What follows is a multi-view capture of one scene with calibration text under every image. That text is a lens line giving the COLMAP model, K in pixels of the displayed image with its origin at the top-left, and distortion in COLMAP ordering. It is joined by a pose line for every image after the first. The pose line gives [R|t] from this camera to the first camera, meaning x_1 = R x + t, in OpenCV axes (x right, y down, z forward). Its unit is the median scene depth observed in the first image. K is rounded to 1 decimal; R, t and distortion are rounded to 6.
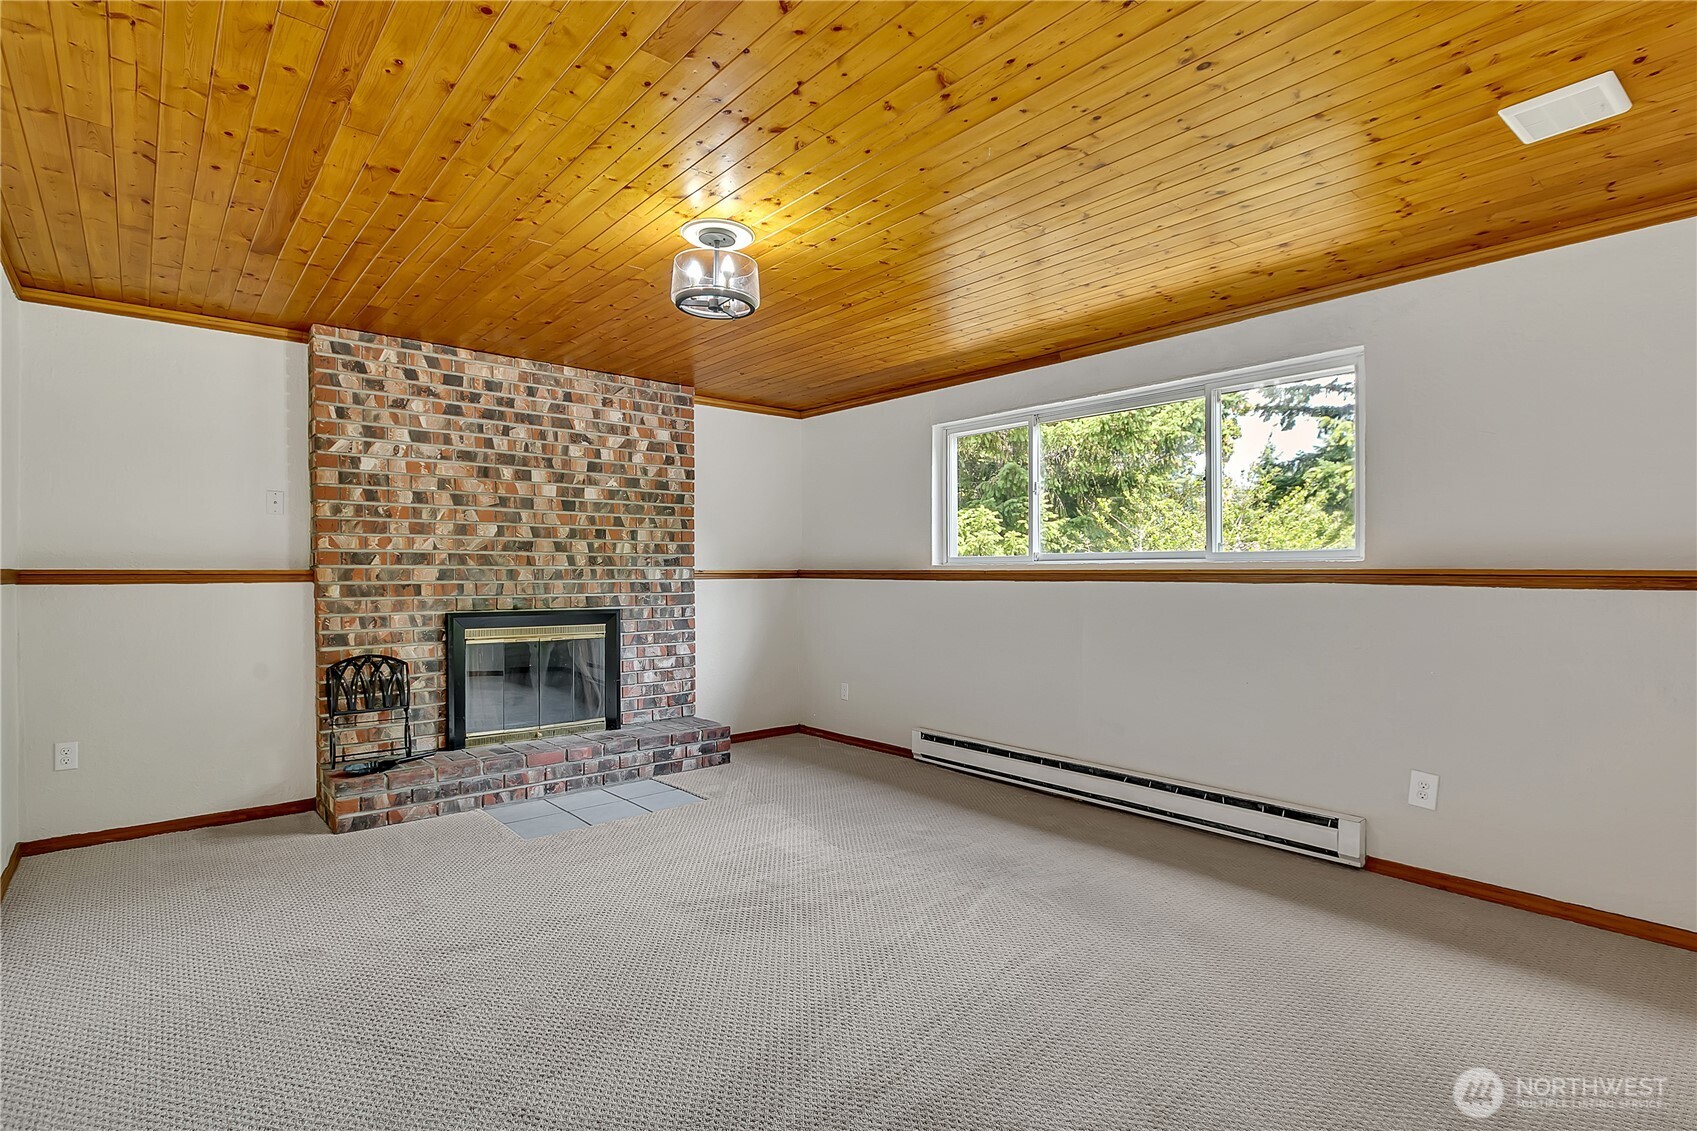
lens RADIAL K [[806.7, 0, 851.4], [0, 806.7, 575.5], [0, 0, 1]] dist [0.003607, 0.001170]
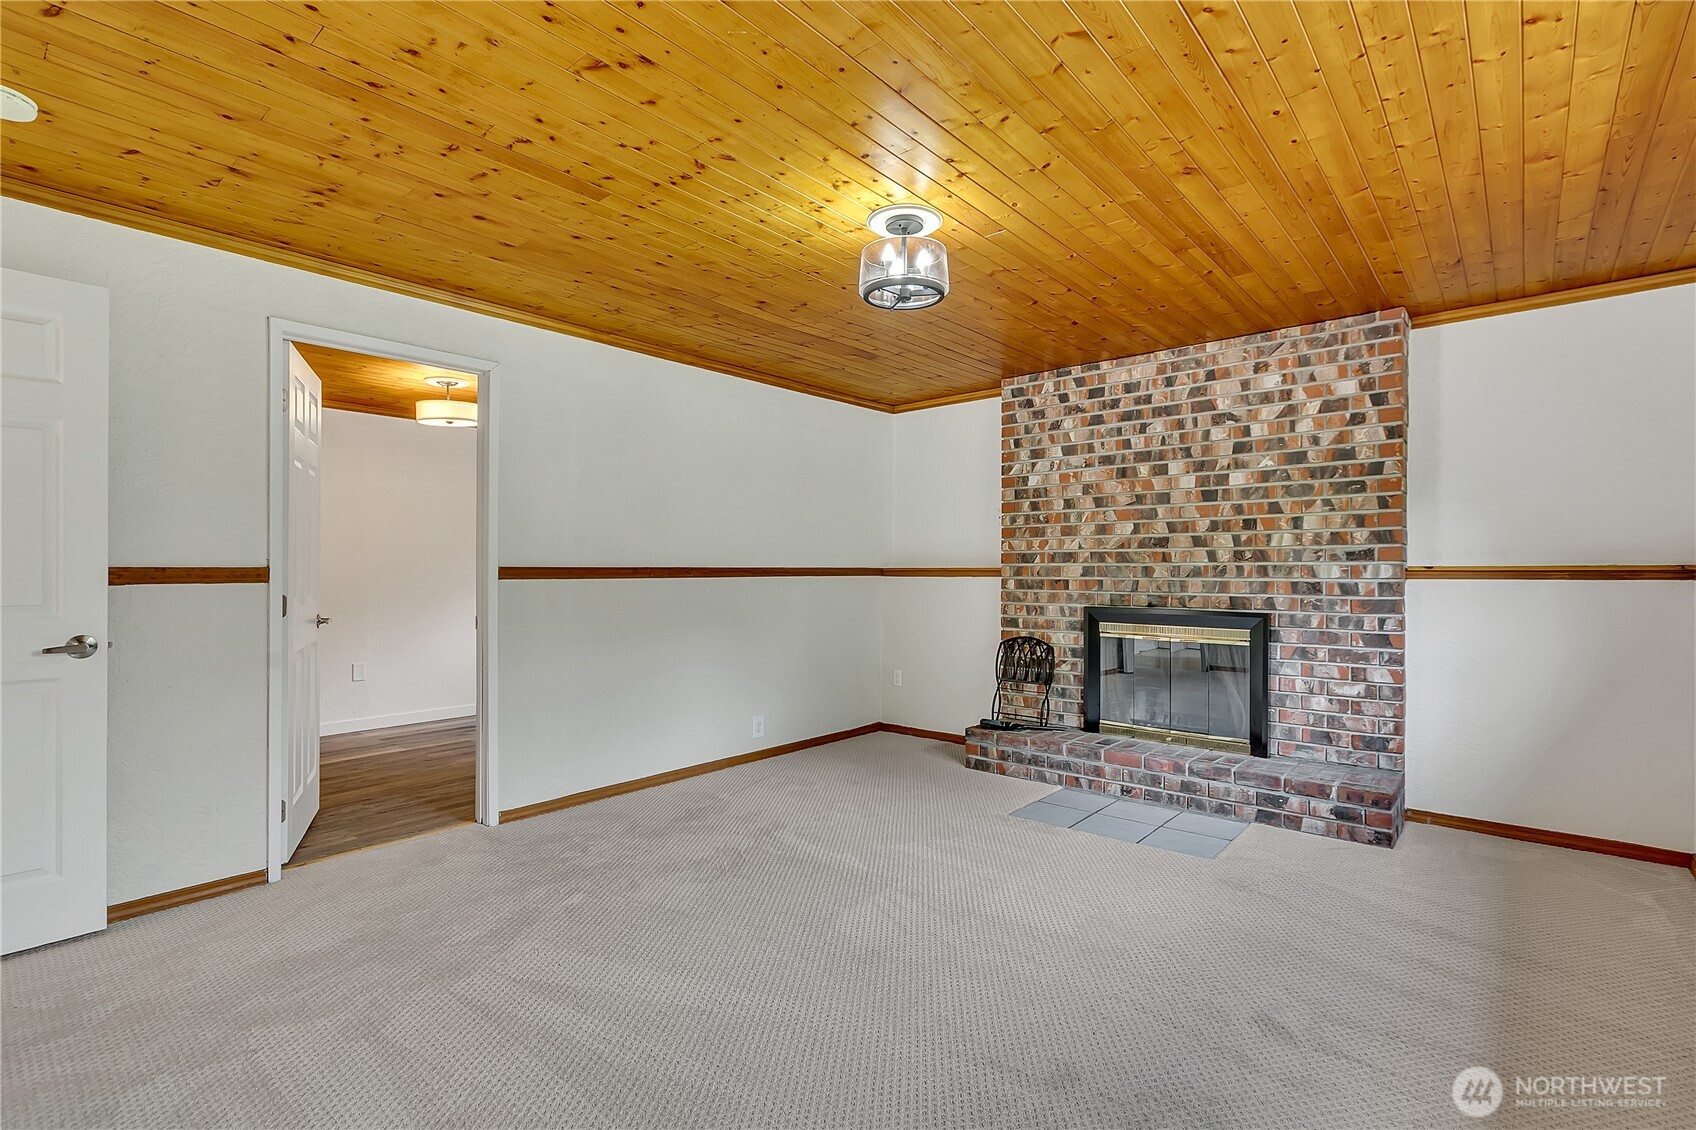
lens RADIAL K [[766.7, 0, 846.4], [0, 766.7, 571.9], [0, 0, 1]] dist [0.001471, 0.000010]
pose [[0.164963, 0.002075, -0.986298, 0.450316], [-0.004093, 0.999991, 0.001419, -0.000403], [0.986291, 0.003803, 0.164970, 0.476989]]
